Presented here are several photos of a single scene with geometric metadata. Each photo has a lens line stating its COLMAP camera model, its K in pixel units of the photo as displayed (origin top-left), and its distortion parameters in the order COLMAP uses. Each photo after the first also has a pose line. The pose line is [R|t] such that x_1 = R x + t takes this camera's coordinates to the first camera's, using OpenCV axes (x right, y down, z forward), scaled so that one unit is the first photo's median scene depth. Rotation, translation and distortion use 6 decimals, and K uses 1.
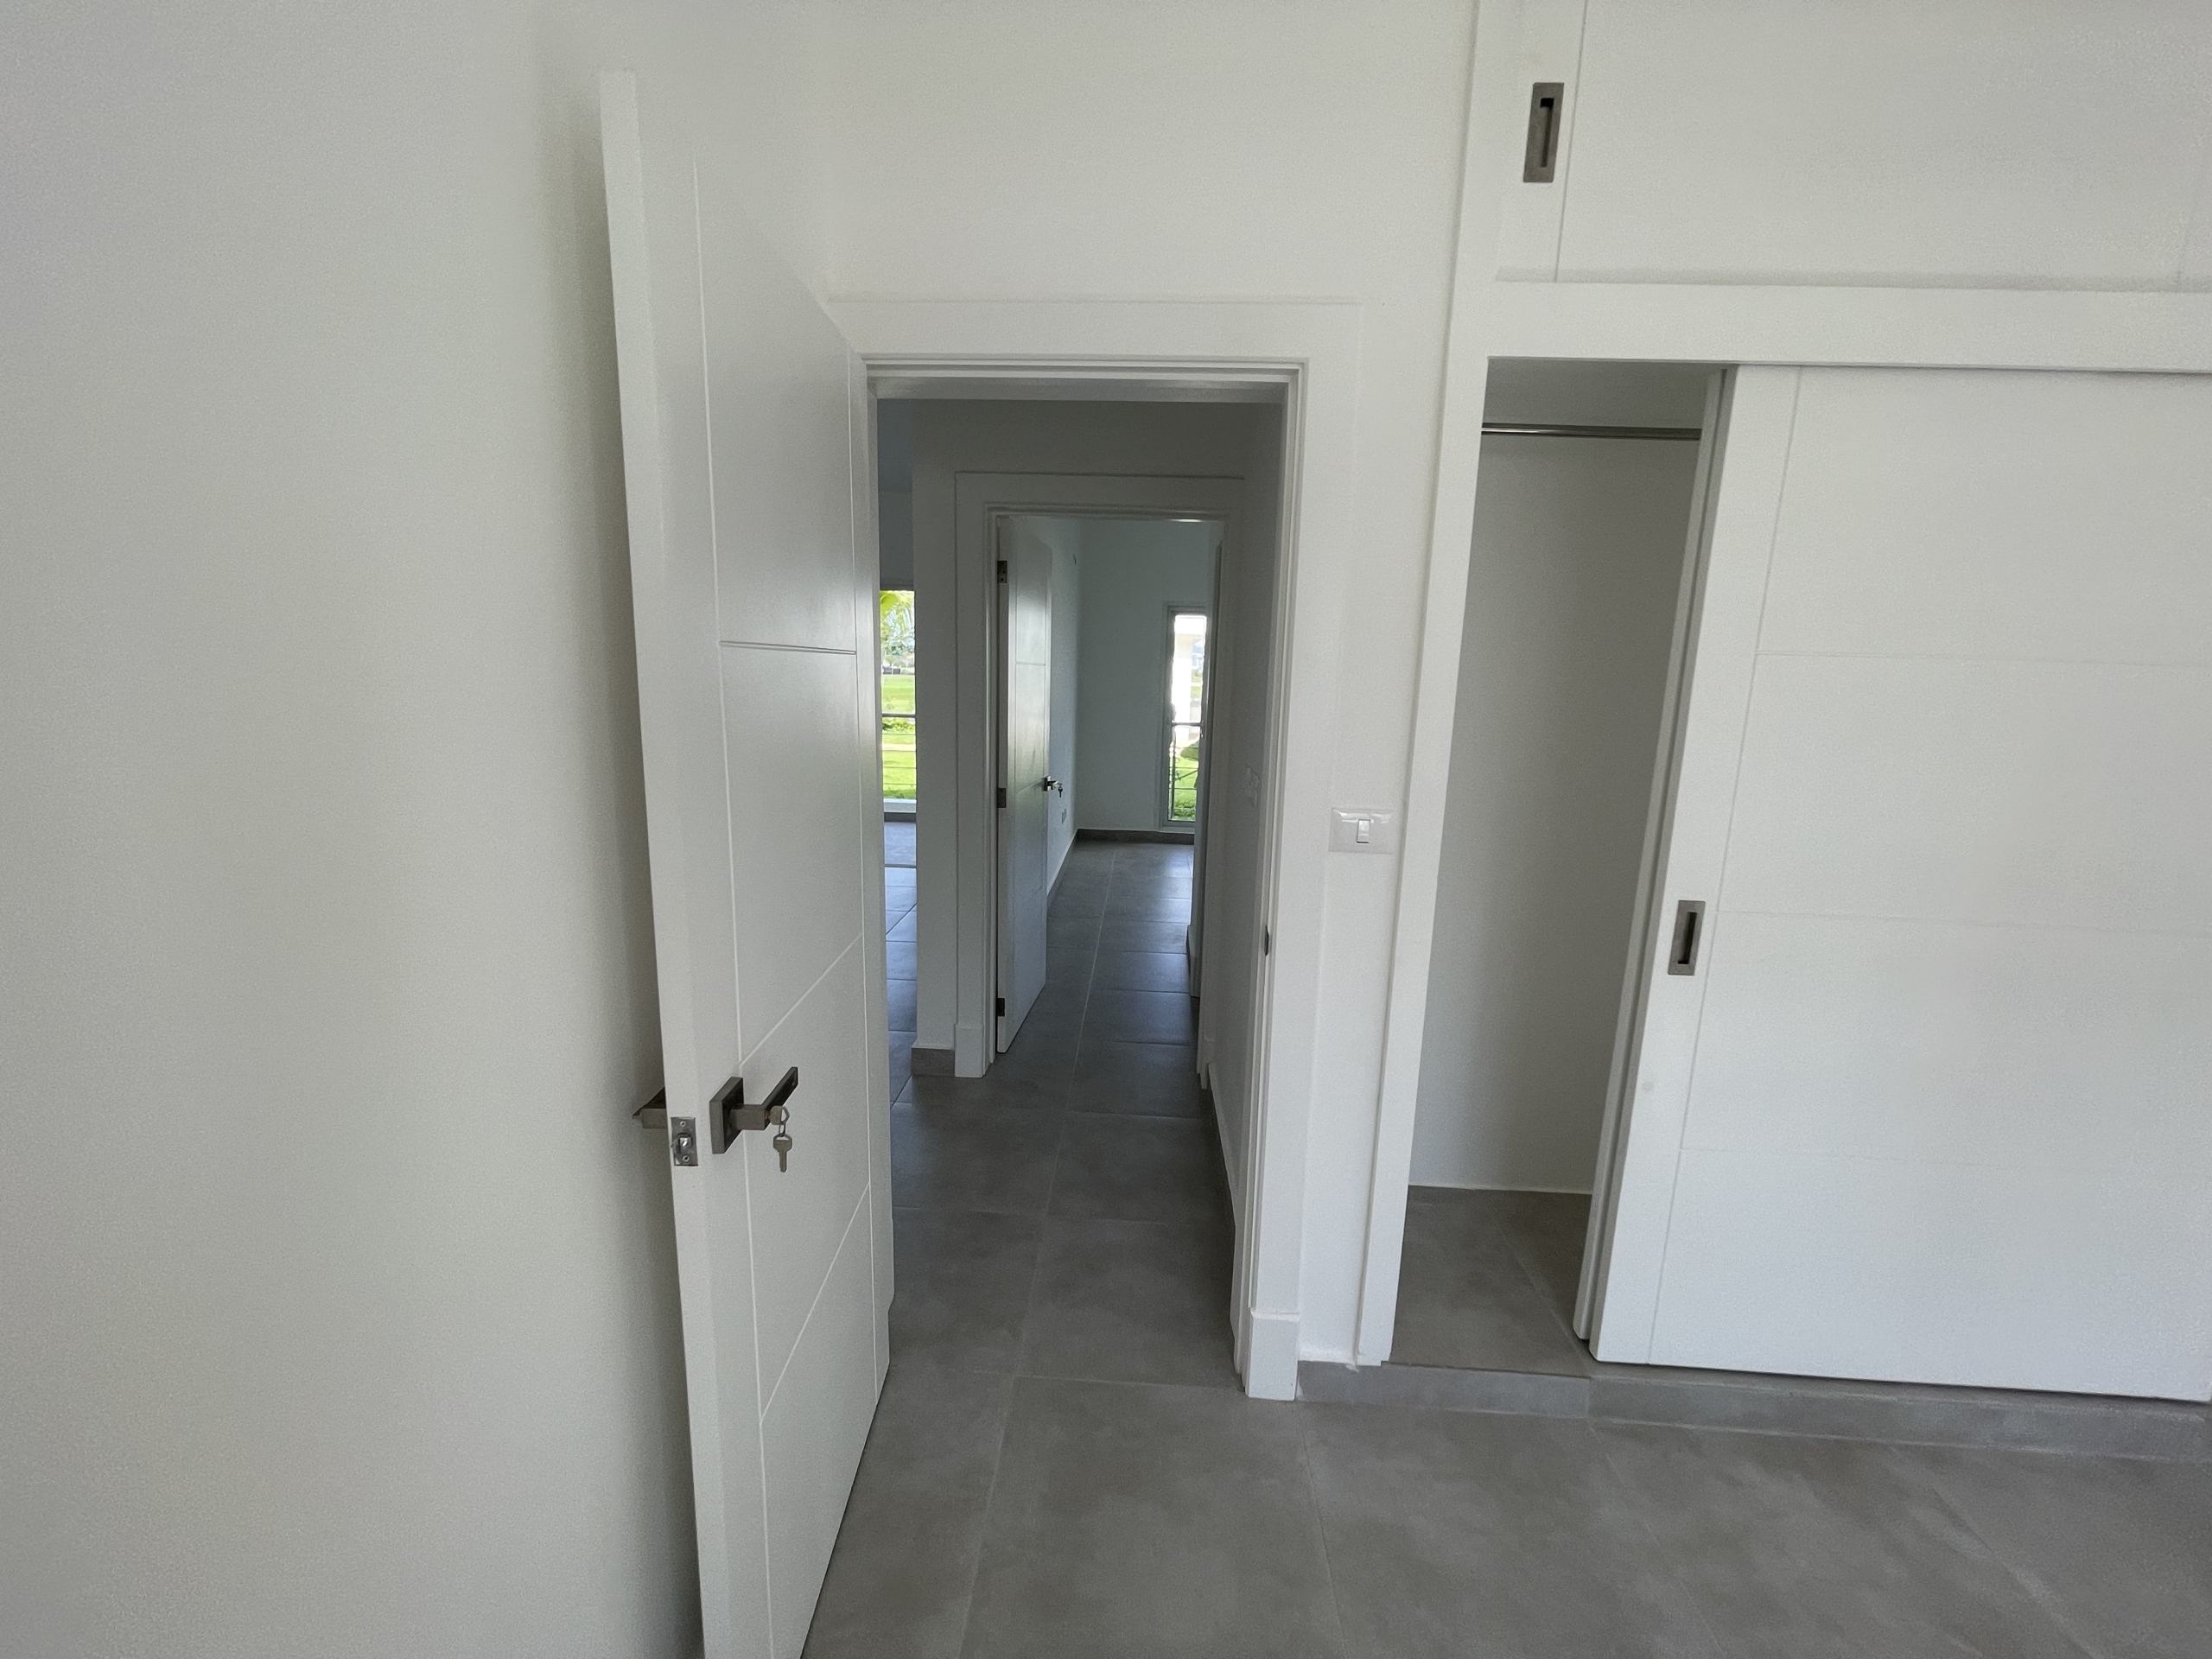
lens RADIAL K [[892.5, 0, 1107.0], [0, 892.5, 837.2], [0, 0, 1]] dist [0.000047, -0.000507]
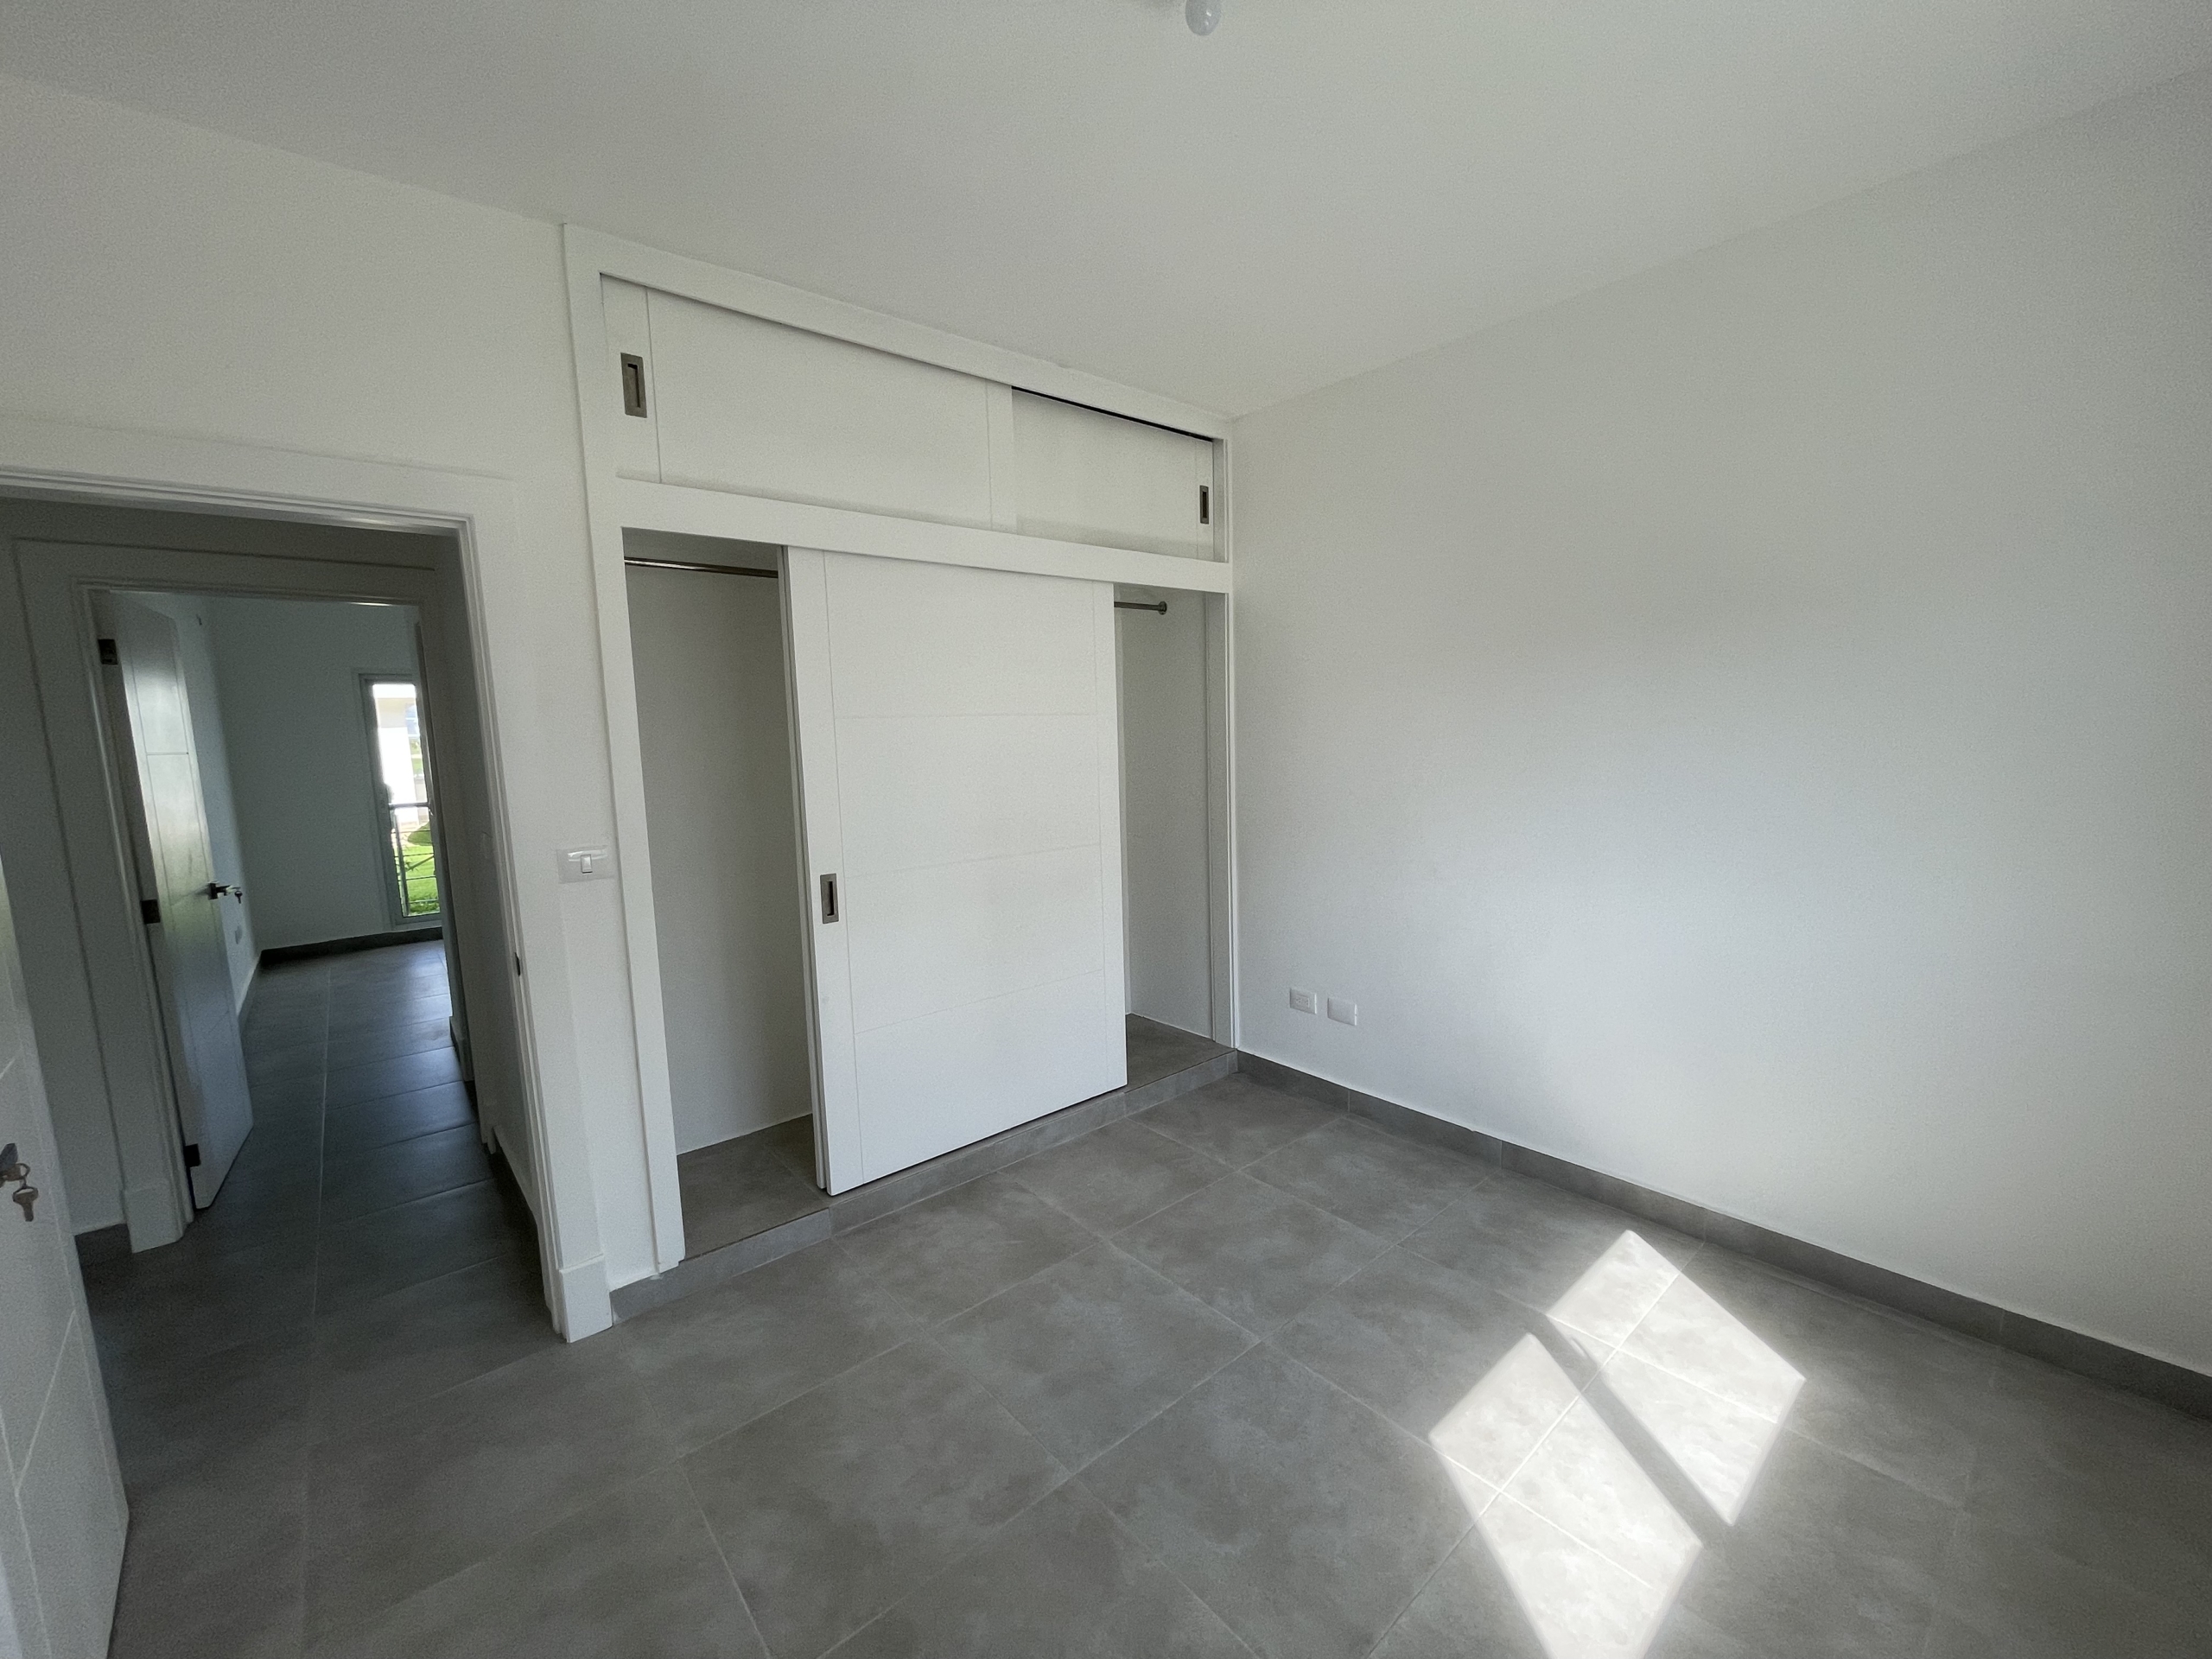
lens RADIAL K [[892.5, 0, 1103.0], [0, 892.5, 831.3], [0, 0, 1]] dist [0.000047, -0.000507]
pose [[0.727760, -0.131786, 0.673051, -0.040173], [0.175245, 0.984519, 0.003283, 0.073404], [-0.663064, 0.115560, 0.739589, -0.484947]]
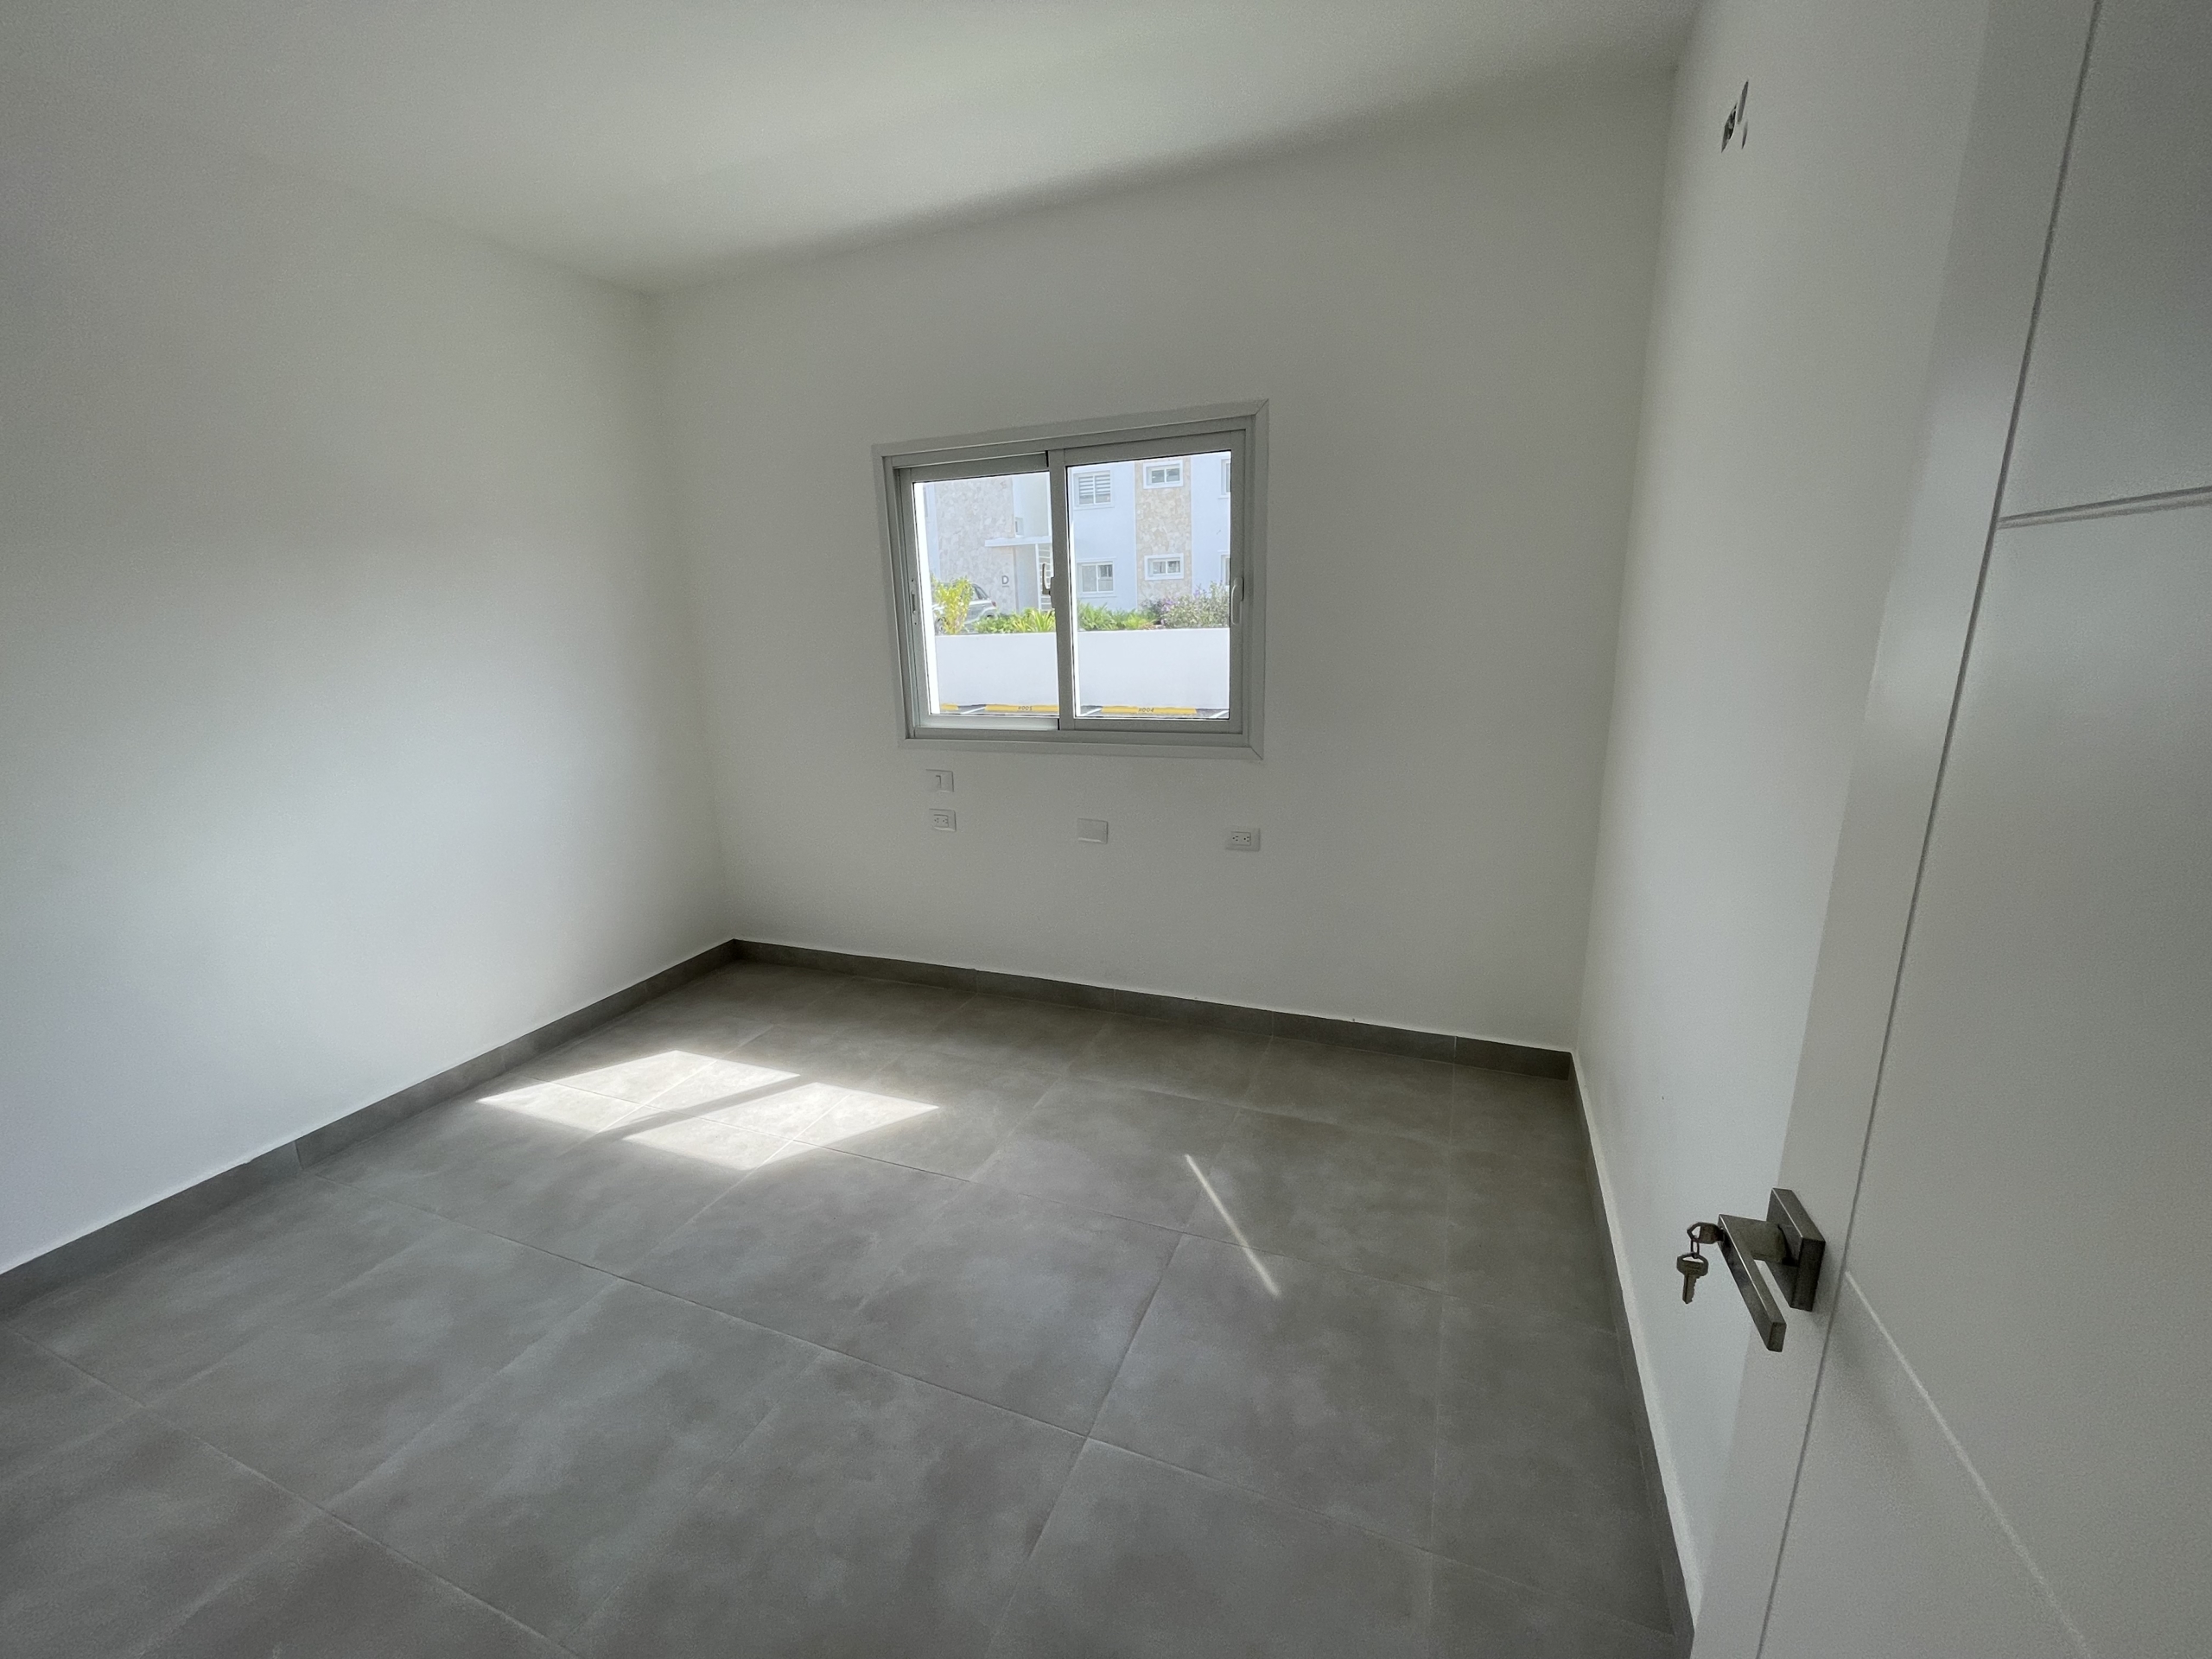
lens RADIAL K [[892.5, 0, 1115.1], [0, 892.5, 825.1], [0, 0, 1]] dist [0.000047, -0.000507]
pose [[-0.946662, -0.073140, 0.313816, -0.077935], [0.063576, 0.912359, 0.404425, -0.164425], [-0.315893, 0.402805, -0.859046, 0.950430]]
